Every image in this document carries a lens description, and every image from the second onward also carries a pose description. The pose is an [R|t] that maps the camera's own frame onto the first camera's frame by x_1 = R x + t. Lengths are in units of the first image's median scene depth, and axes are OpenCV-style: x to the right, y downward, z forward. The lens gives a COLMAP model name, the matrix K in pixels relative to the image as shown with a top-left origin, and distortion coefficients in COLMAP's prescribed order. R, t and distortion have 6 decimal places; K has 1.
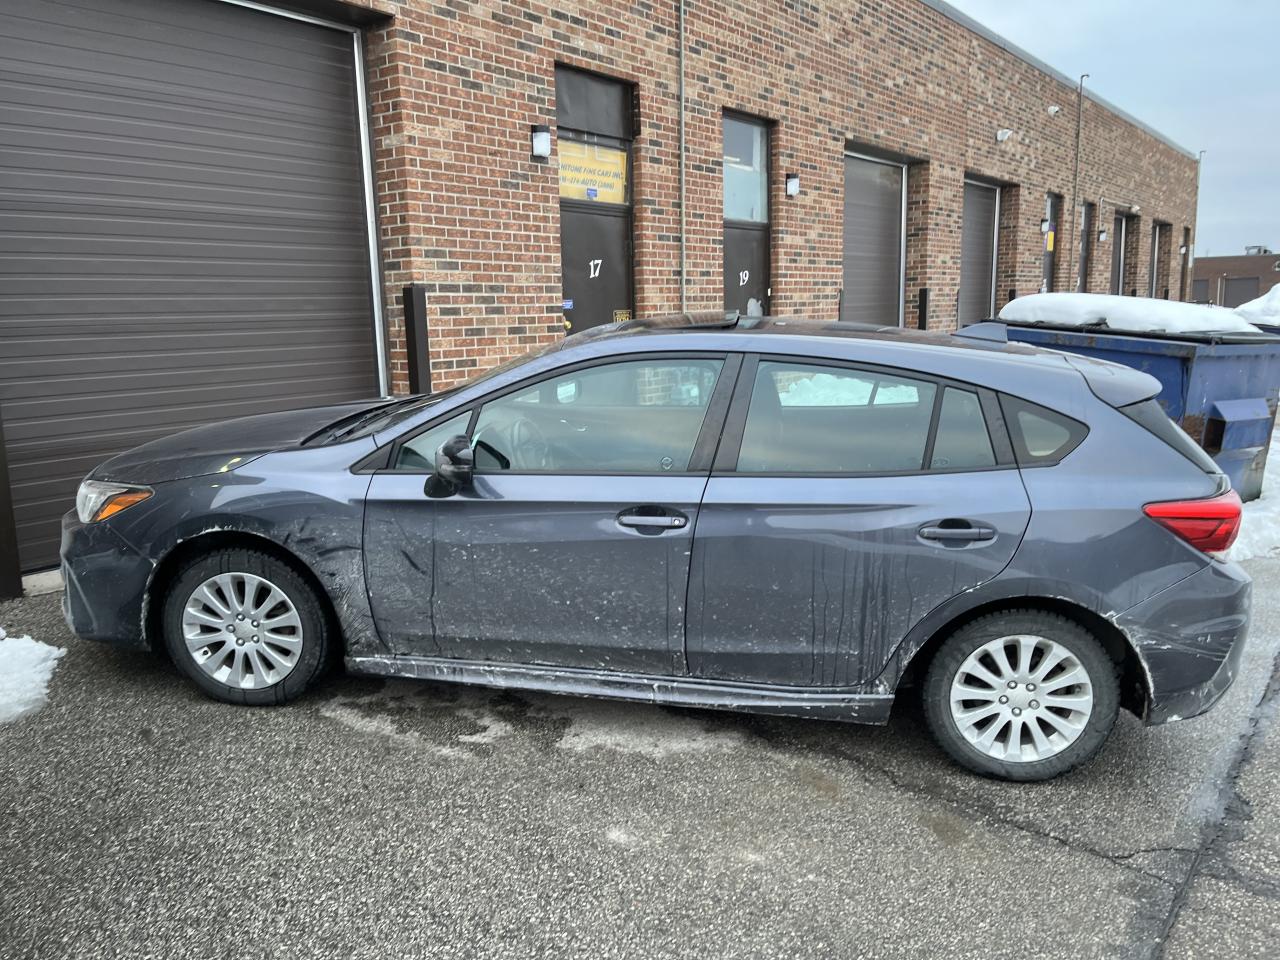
lens RADIAL K [[1009.1, 0, 643.5], [0, 1009.1, 484.6], [0, 0, 1]] dist [0.072964, -0.099914]
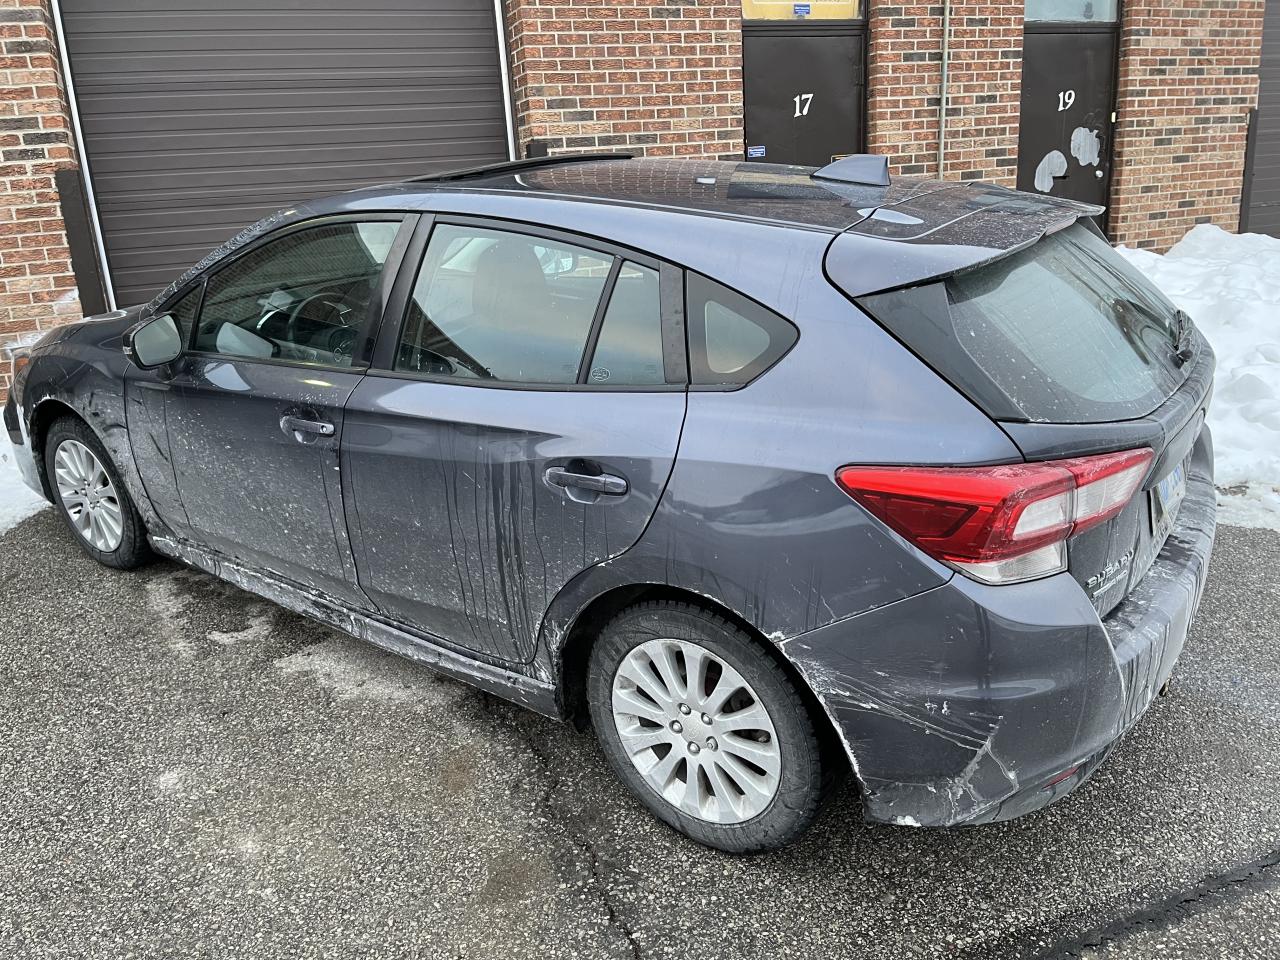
lens RADIAL K [[1009.1, 0, 583.1], [0, 1009.1, 479.2], [0, 0, 1]] dist [0.072964, -0.099914]
pose [[0.857907, 0.108002, -0.502326, 0.305155], [-0.042528, 0.989230, 0.140056, -0.022560], [0.512042, -0.098792, 0.853260, 0.196573]]
